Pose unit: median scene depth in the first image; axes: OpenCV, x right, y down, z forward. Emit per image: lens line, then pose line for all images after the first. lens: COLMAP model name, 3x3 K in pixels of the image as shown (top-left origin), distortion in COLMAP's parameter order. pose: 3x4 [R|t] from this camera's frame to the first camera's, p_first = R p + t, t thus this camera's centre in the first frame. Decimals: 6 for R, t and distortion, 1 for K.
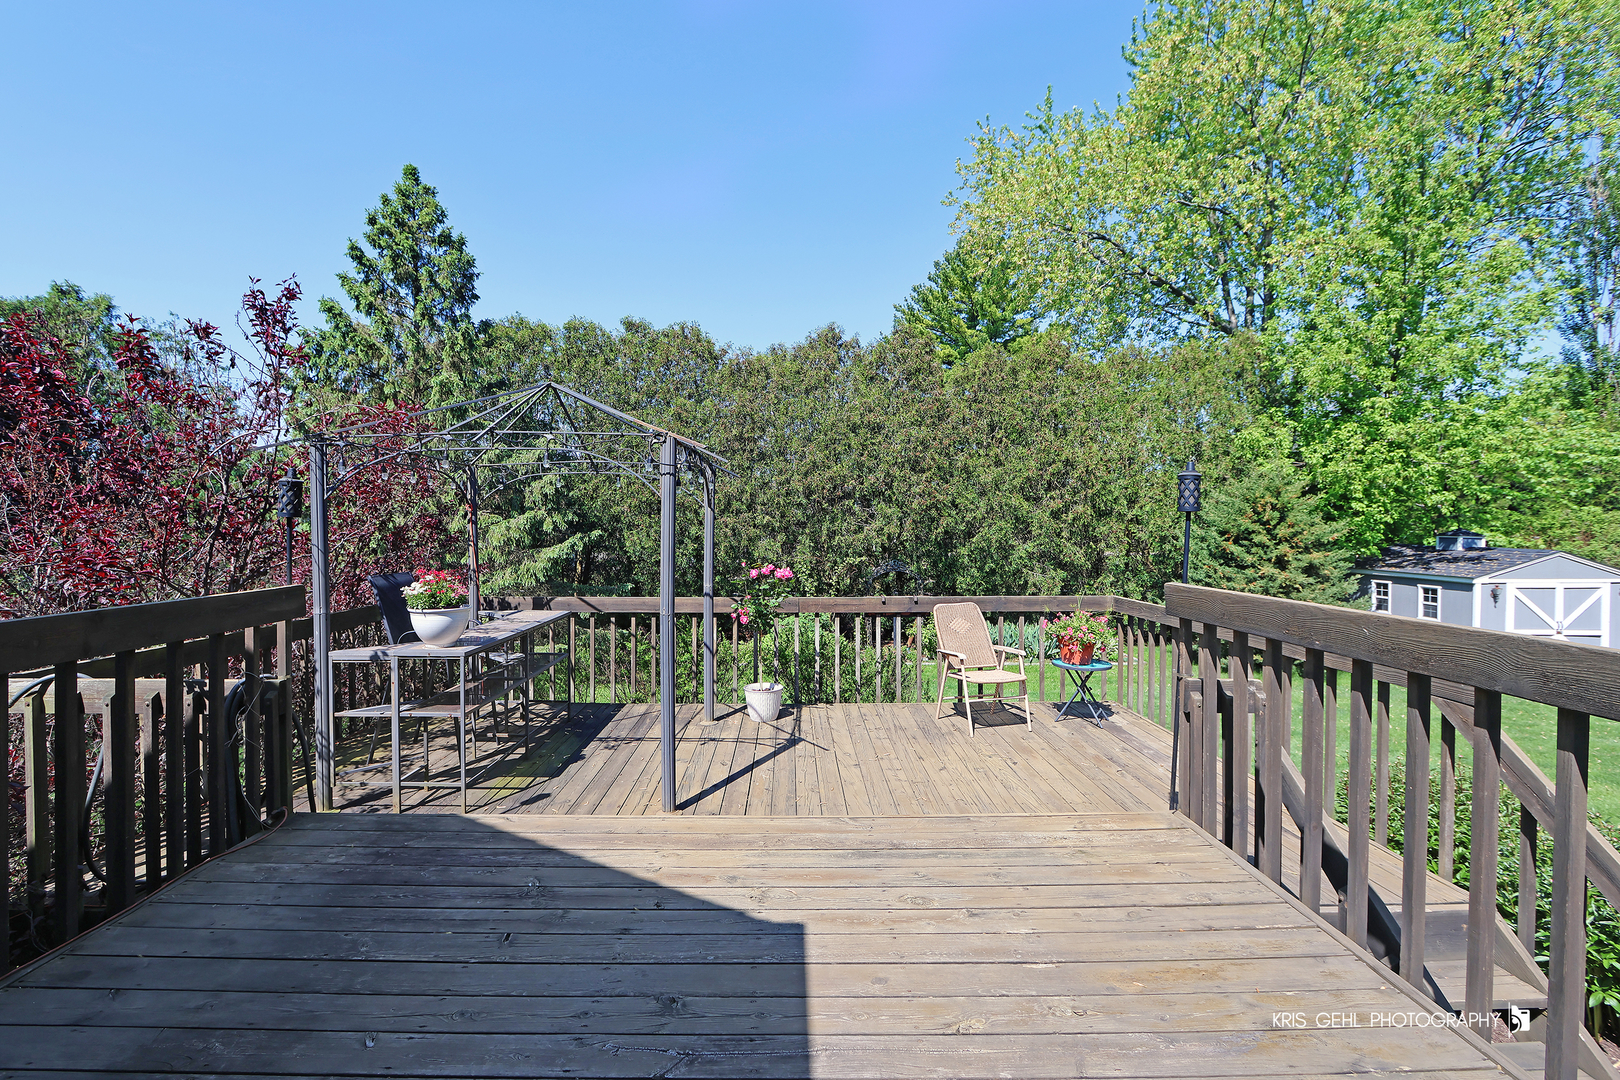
lens RADIAL K [[742.8, 0, 807.0], [0, 742.8, 542.7], [0, 0, 1]] dist [0.001869, 0.000236]
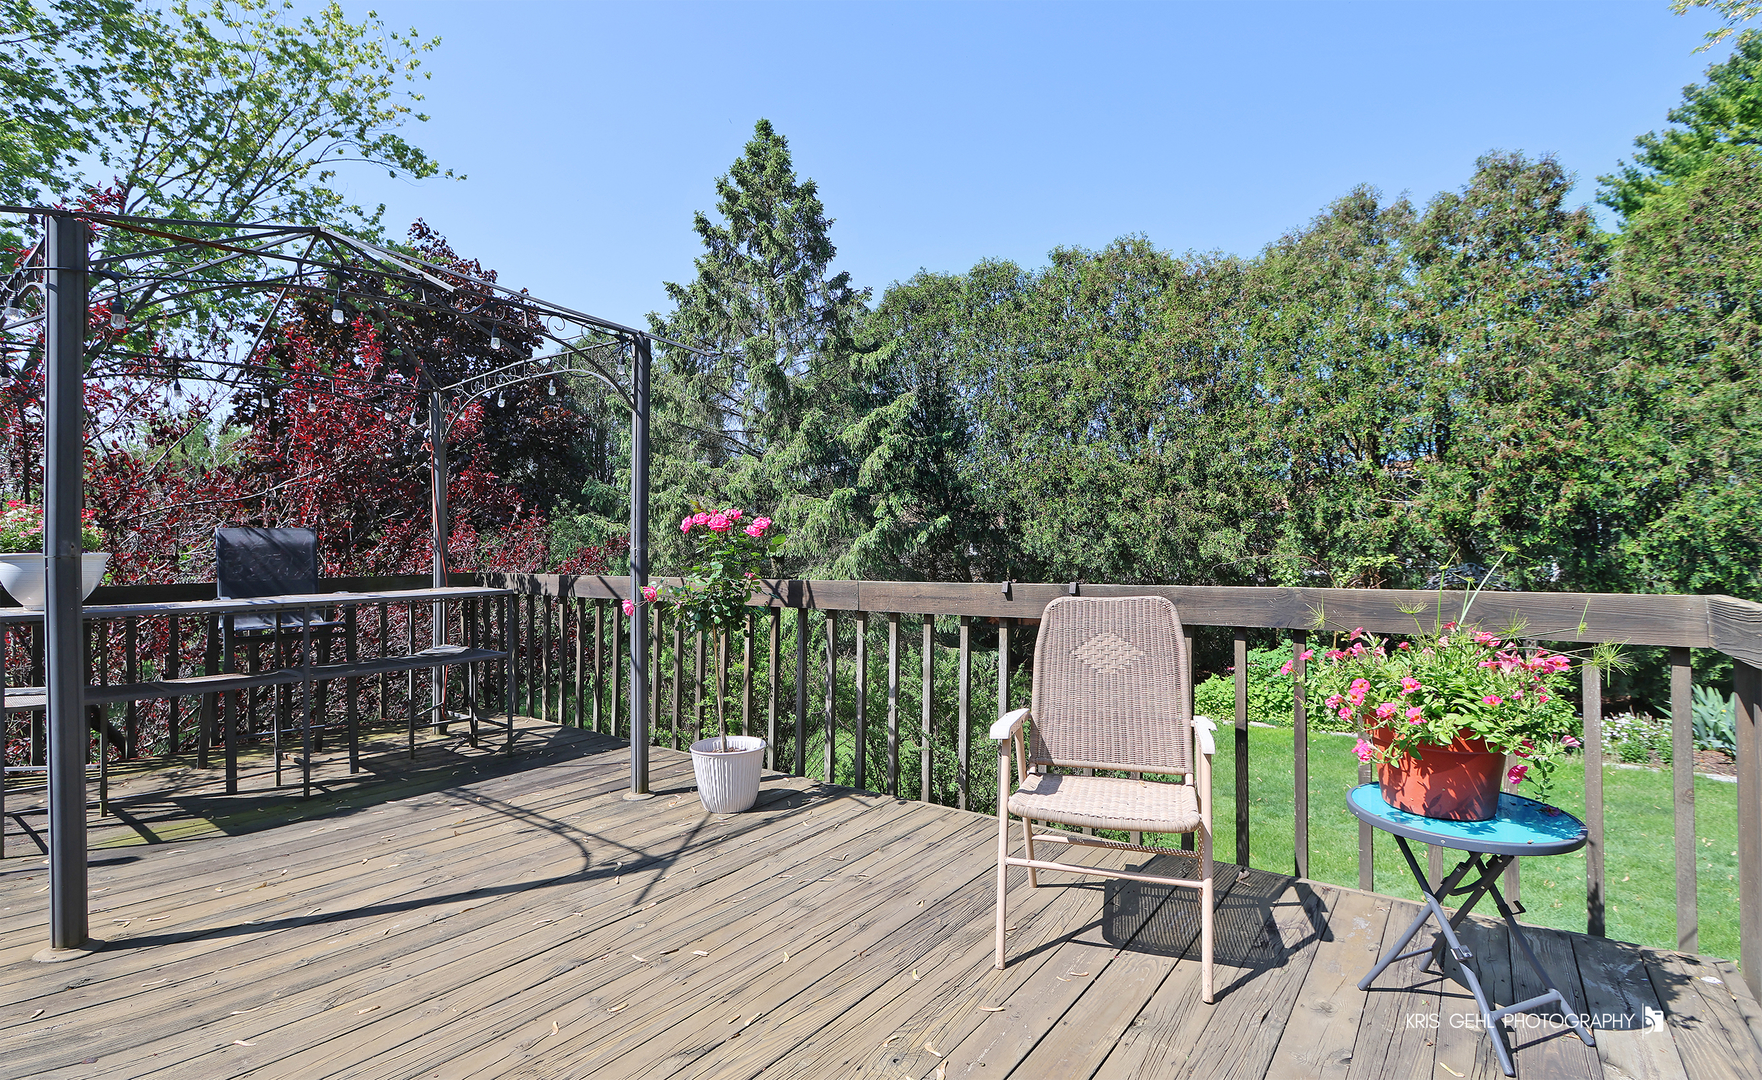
lens RADIAL K [[822.7, 0, 877.6], [0, 822.7, 544.4], [0, 0, 1]] dist [-0.021645, 0.000486]
pose [[0.784347, -0.006295, -0.620291, 0.156004], [-0.007298, 0.999786, -0.019375, 0.025599], [0.620280, 0.019723, 0.784133, 0.244336]]
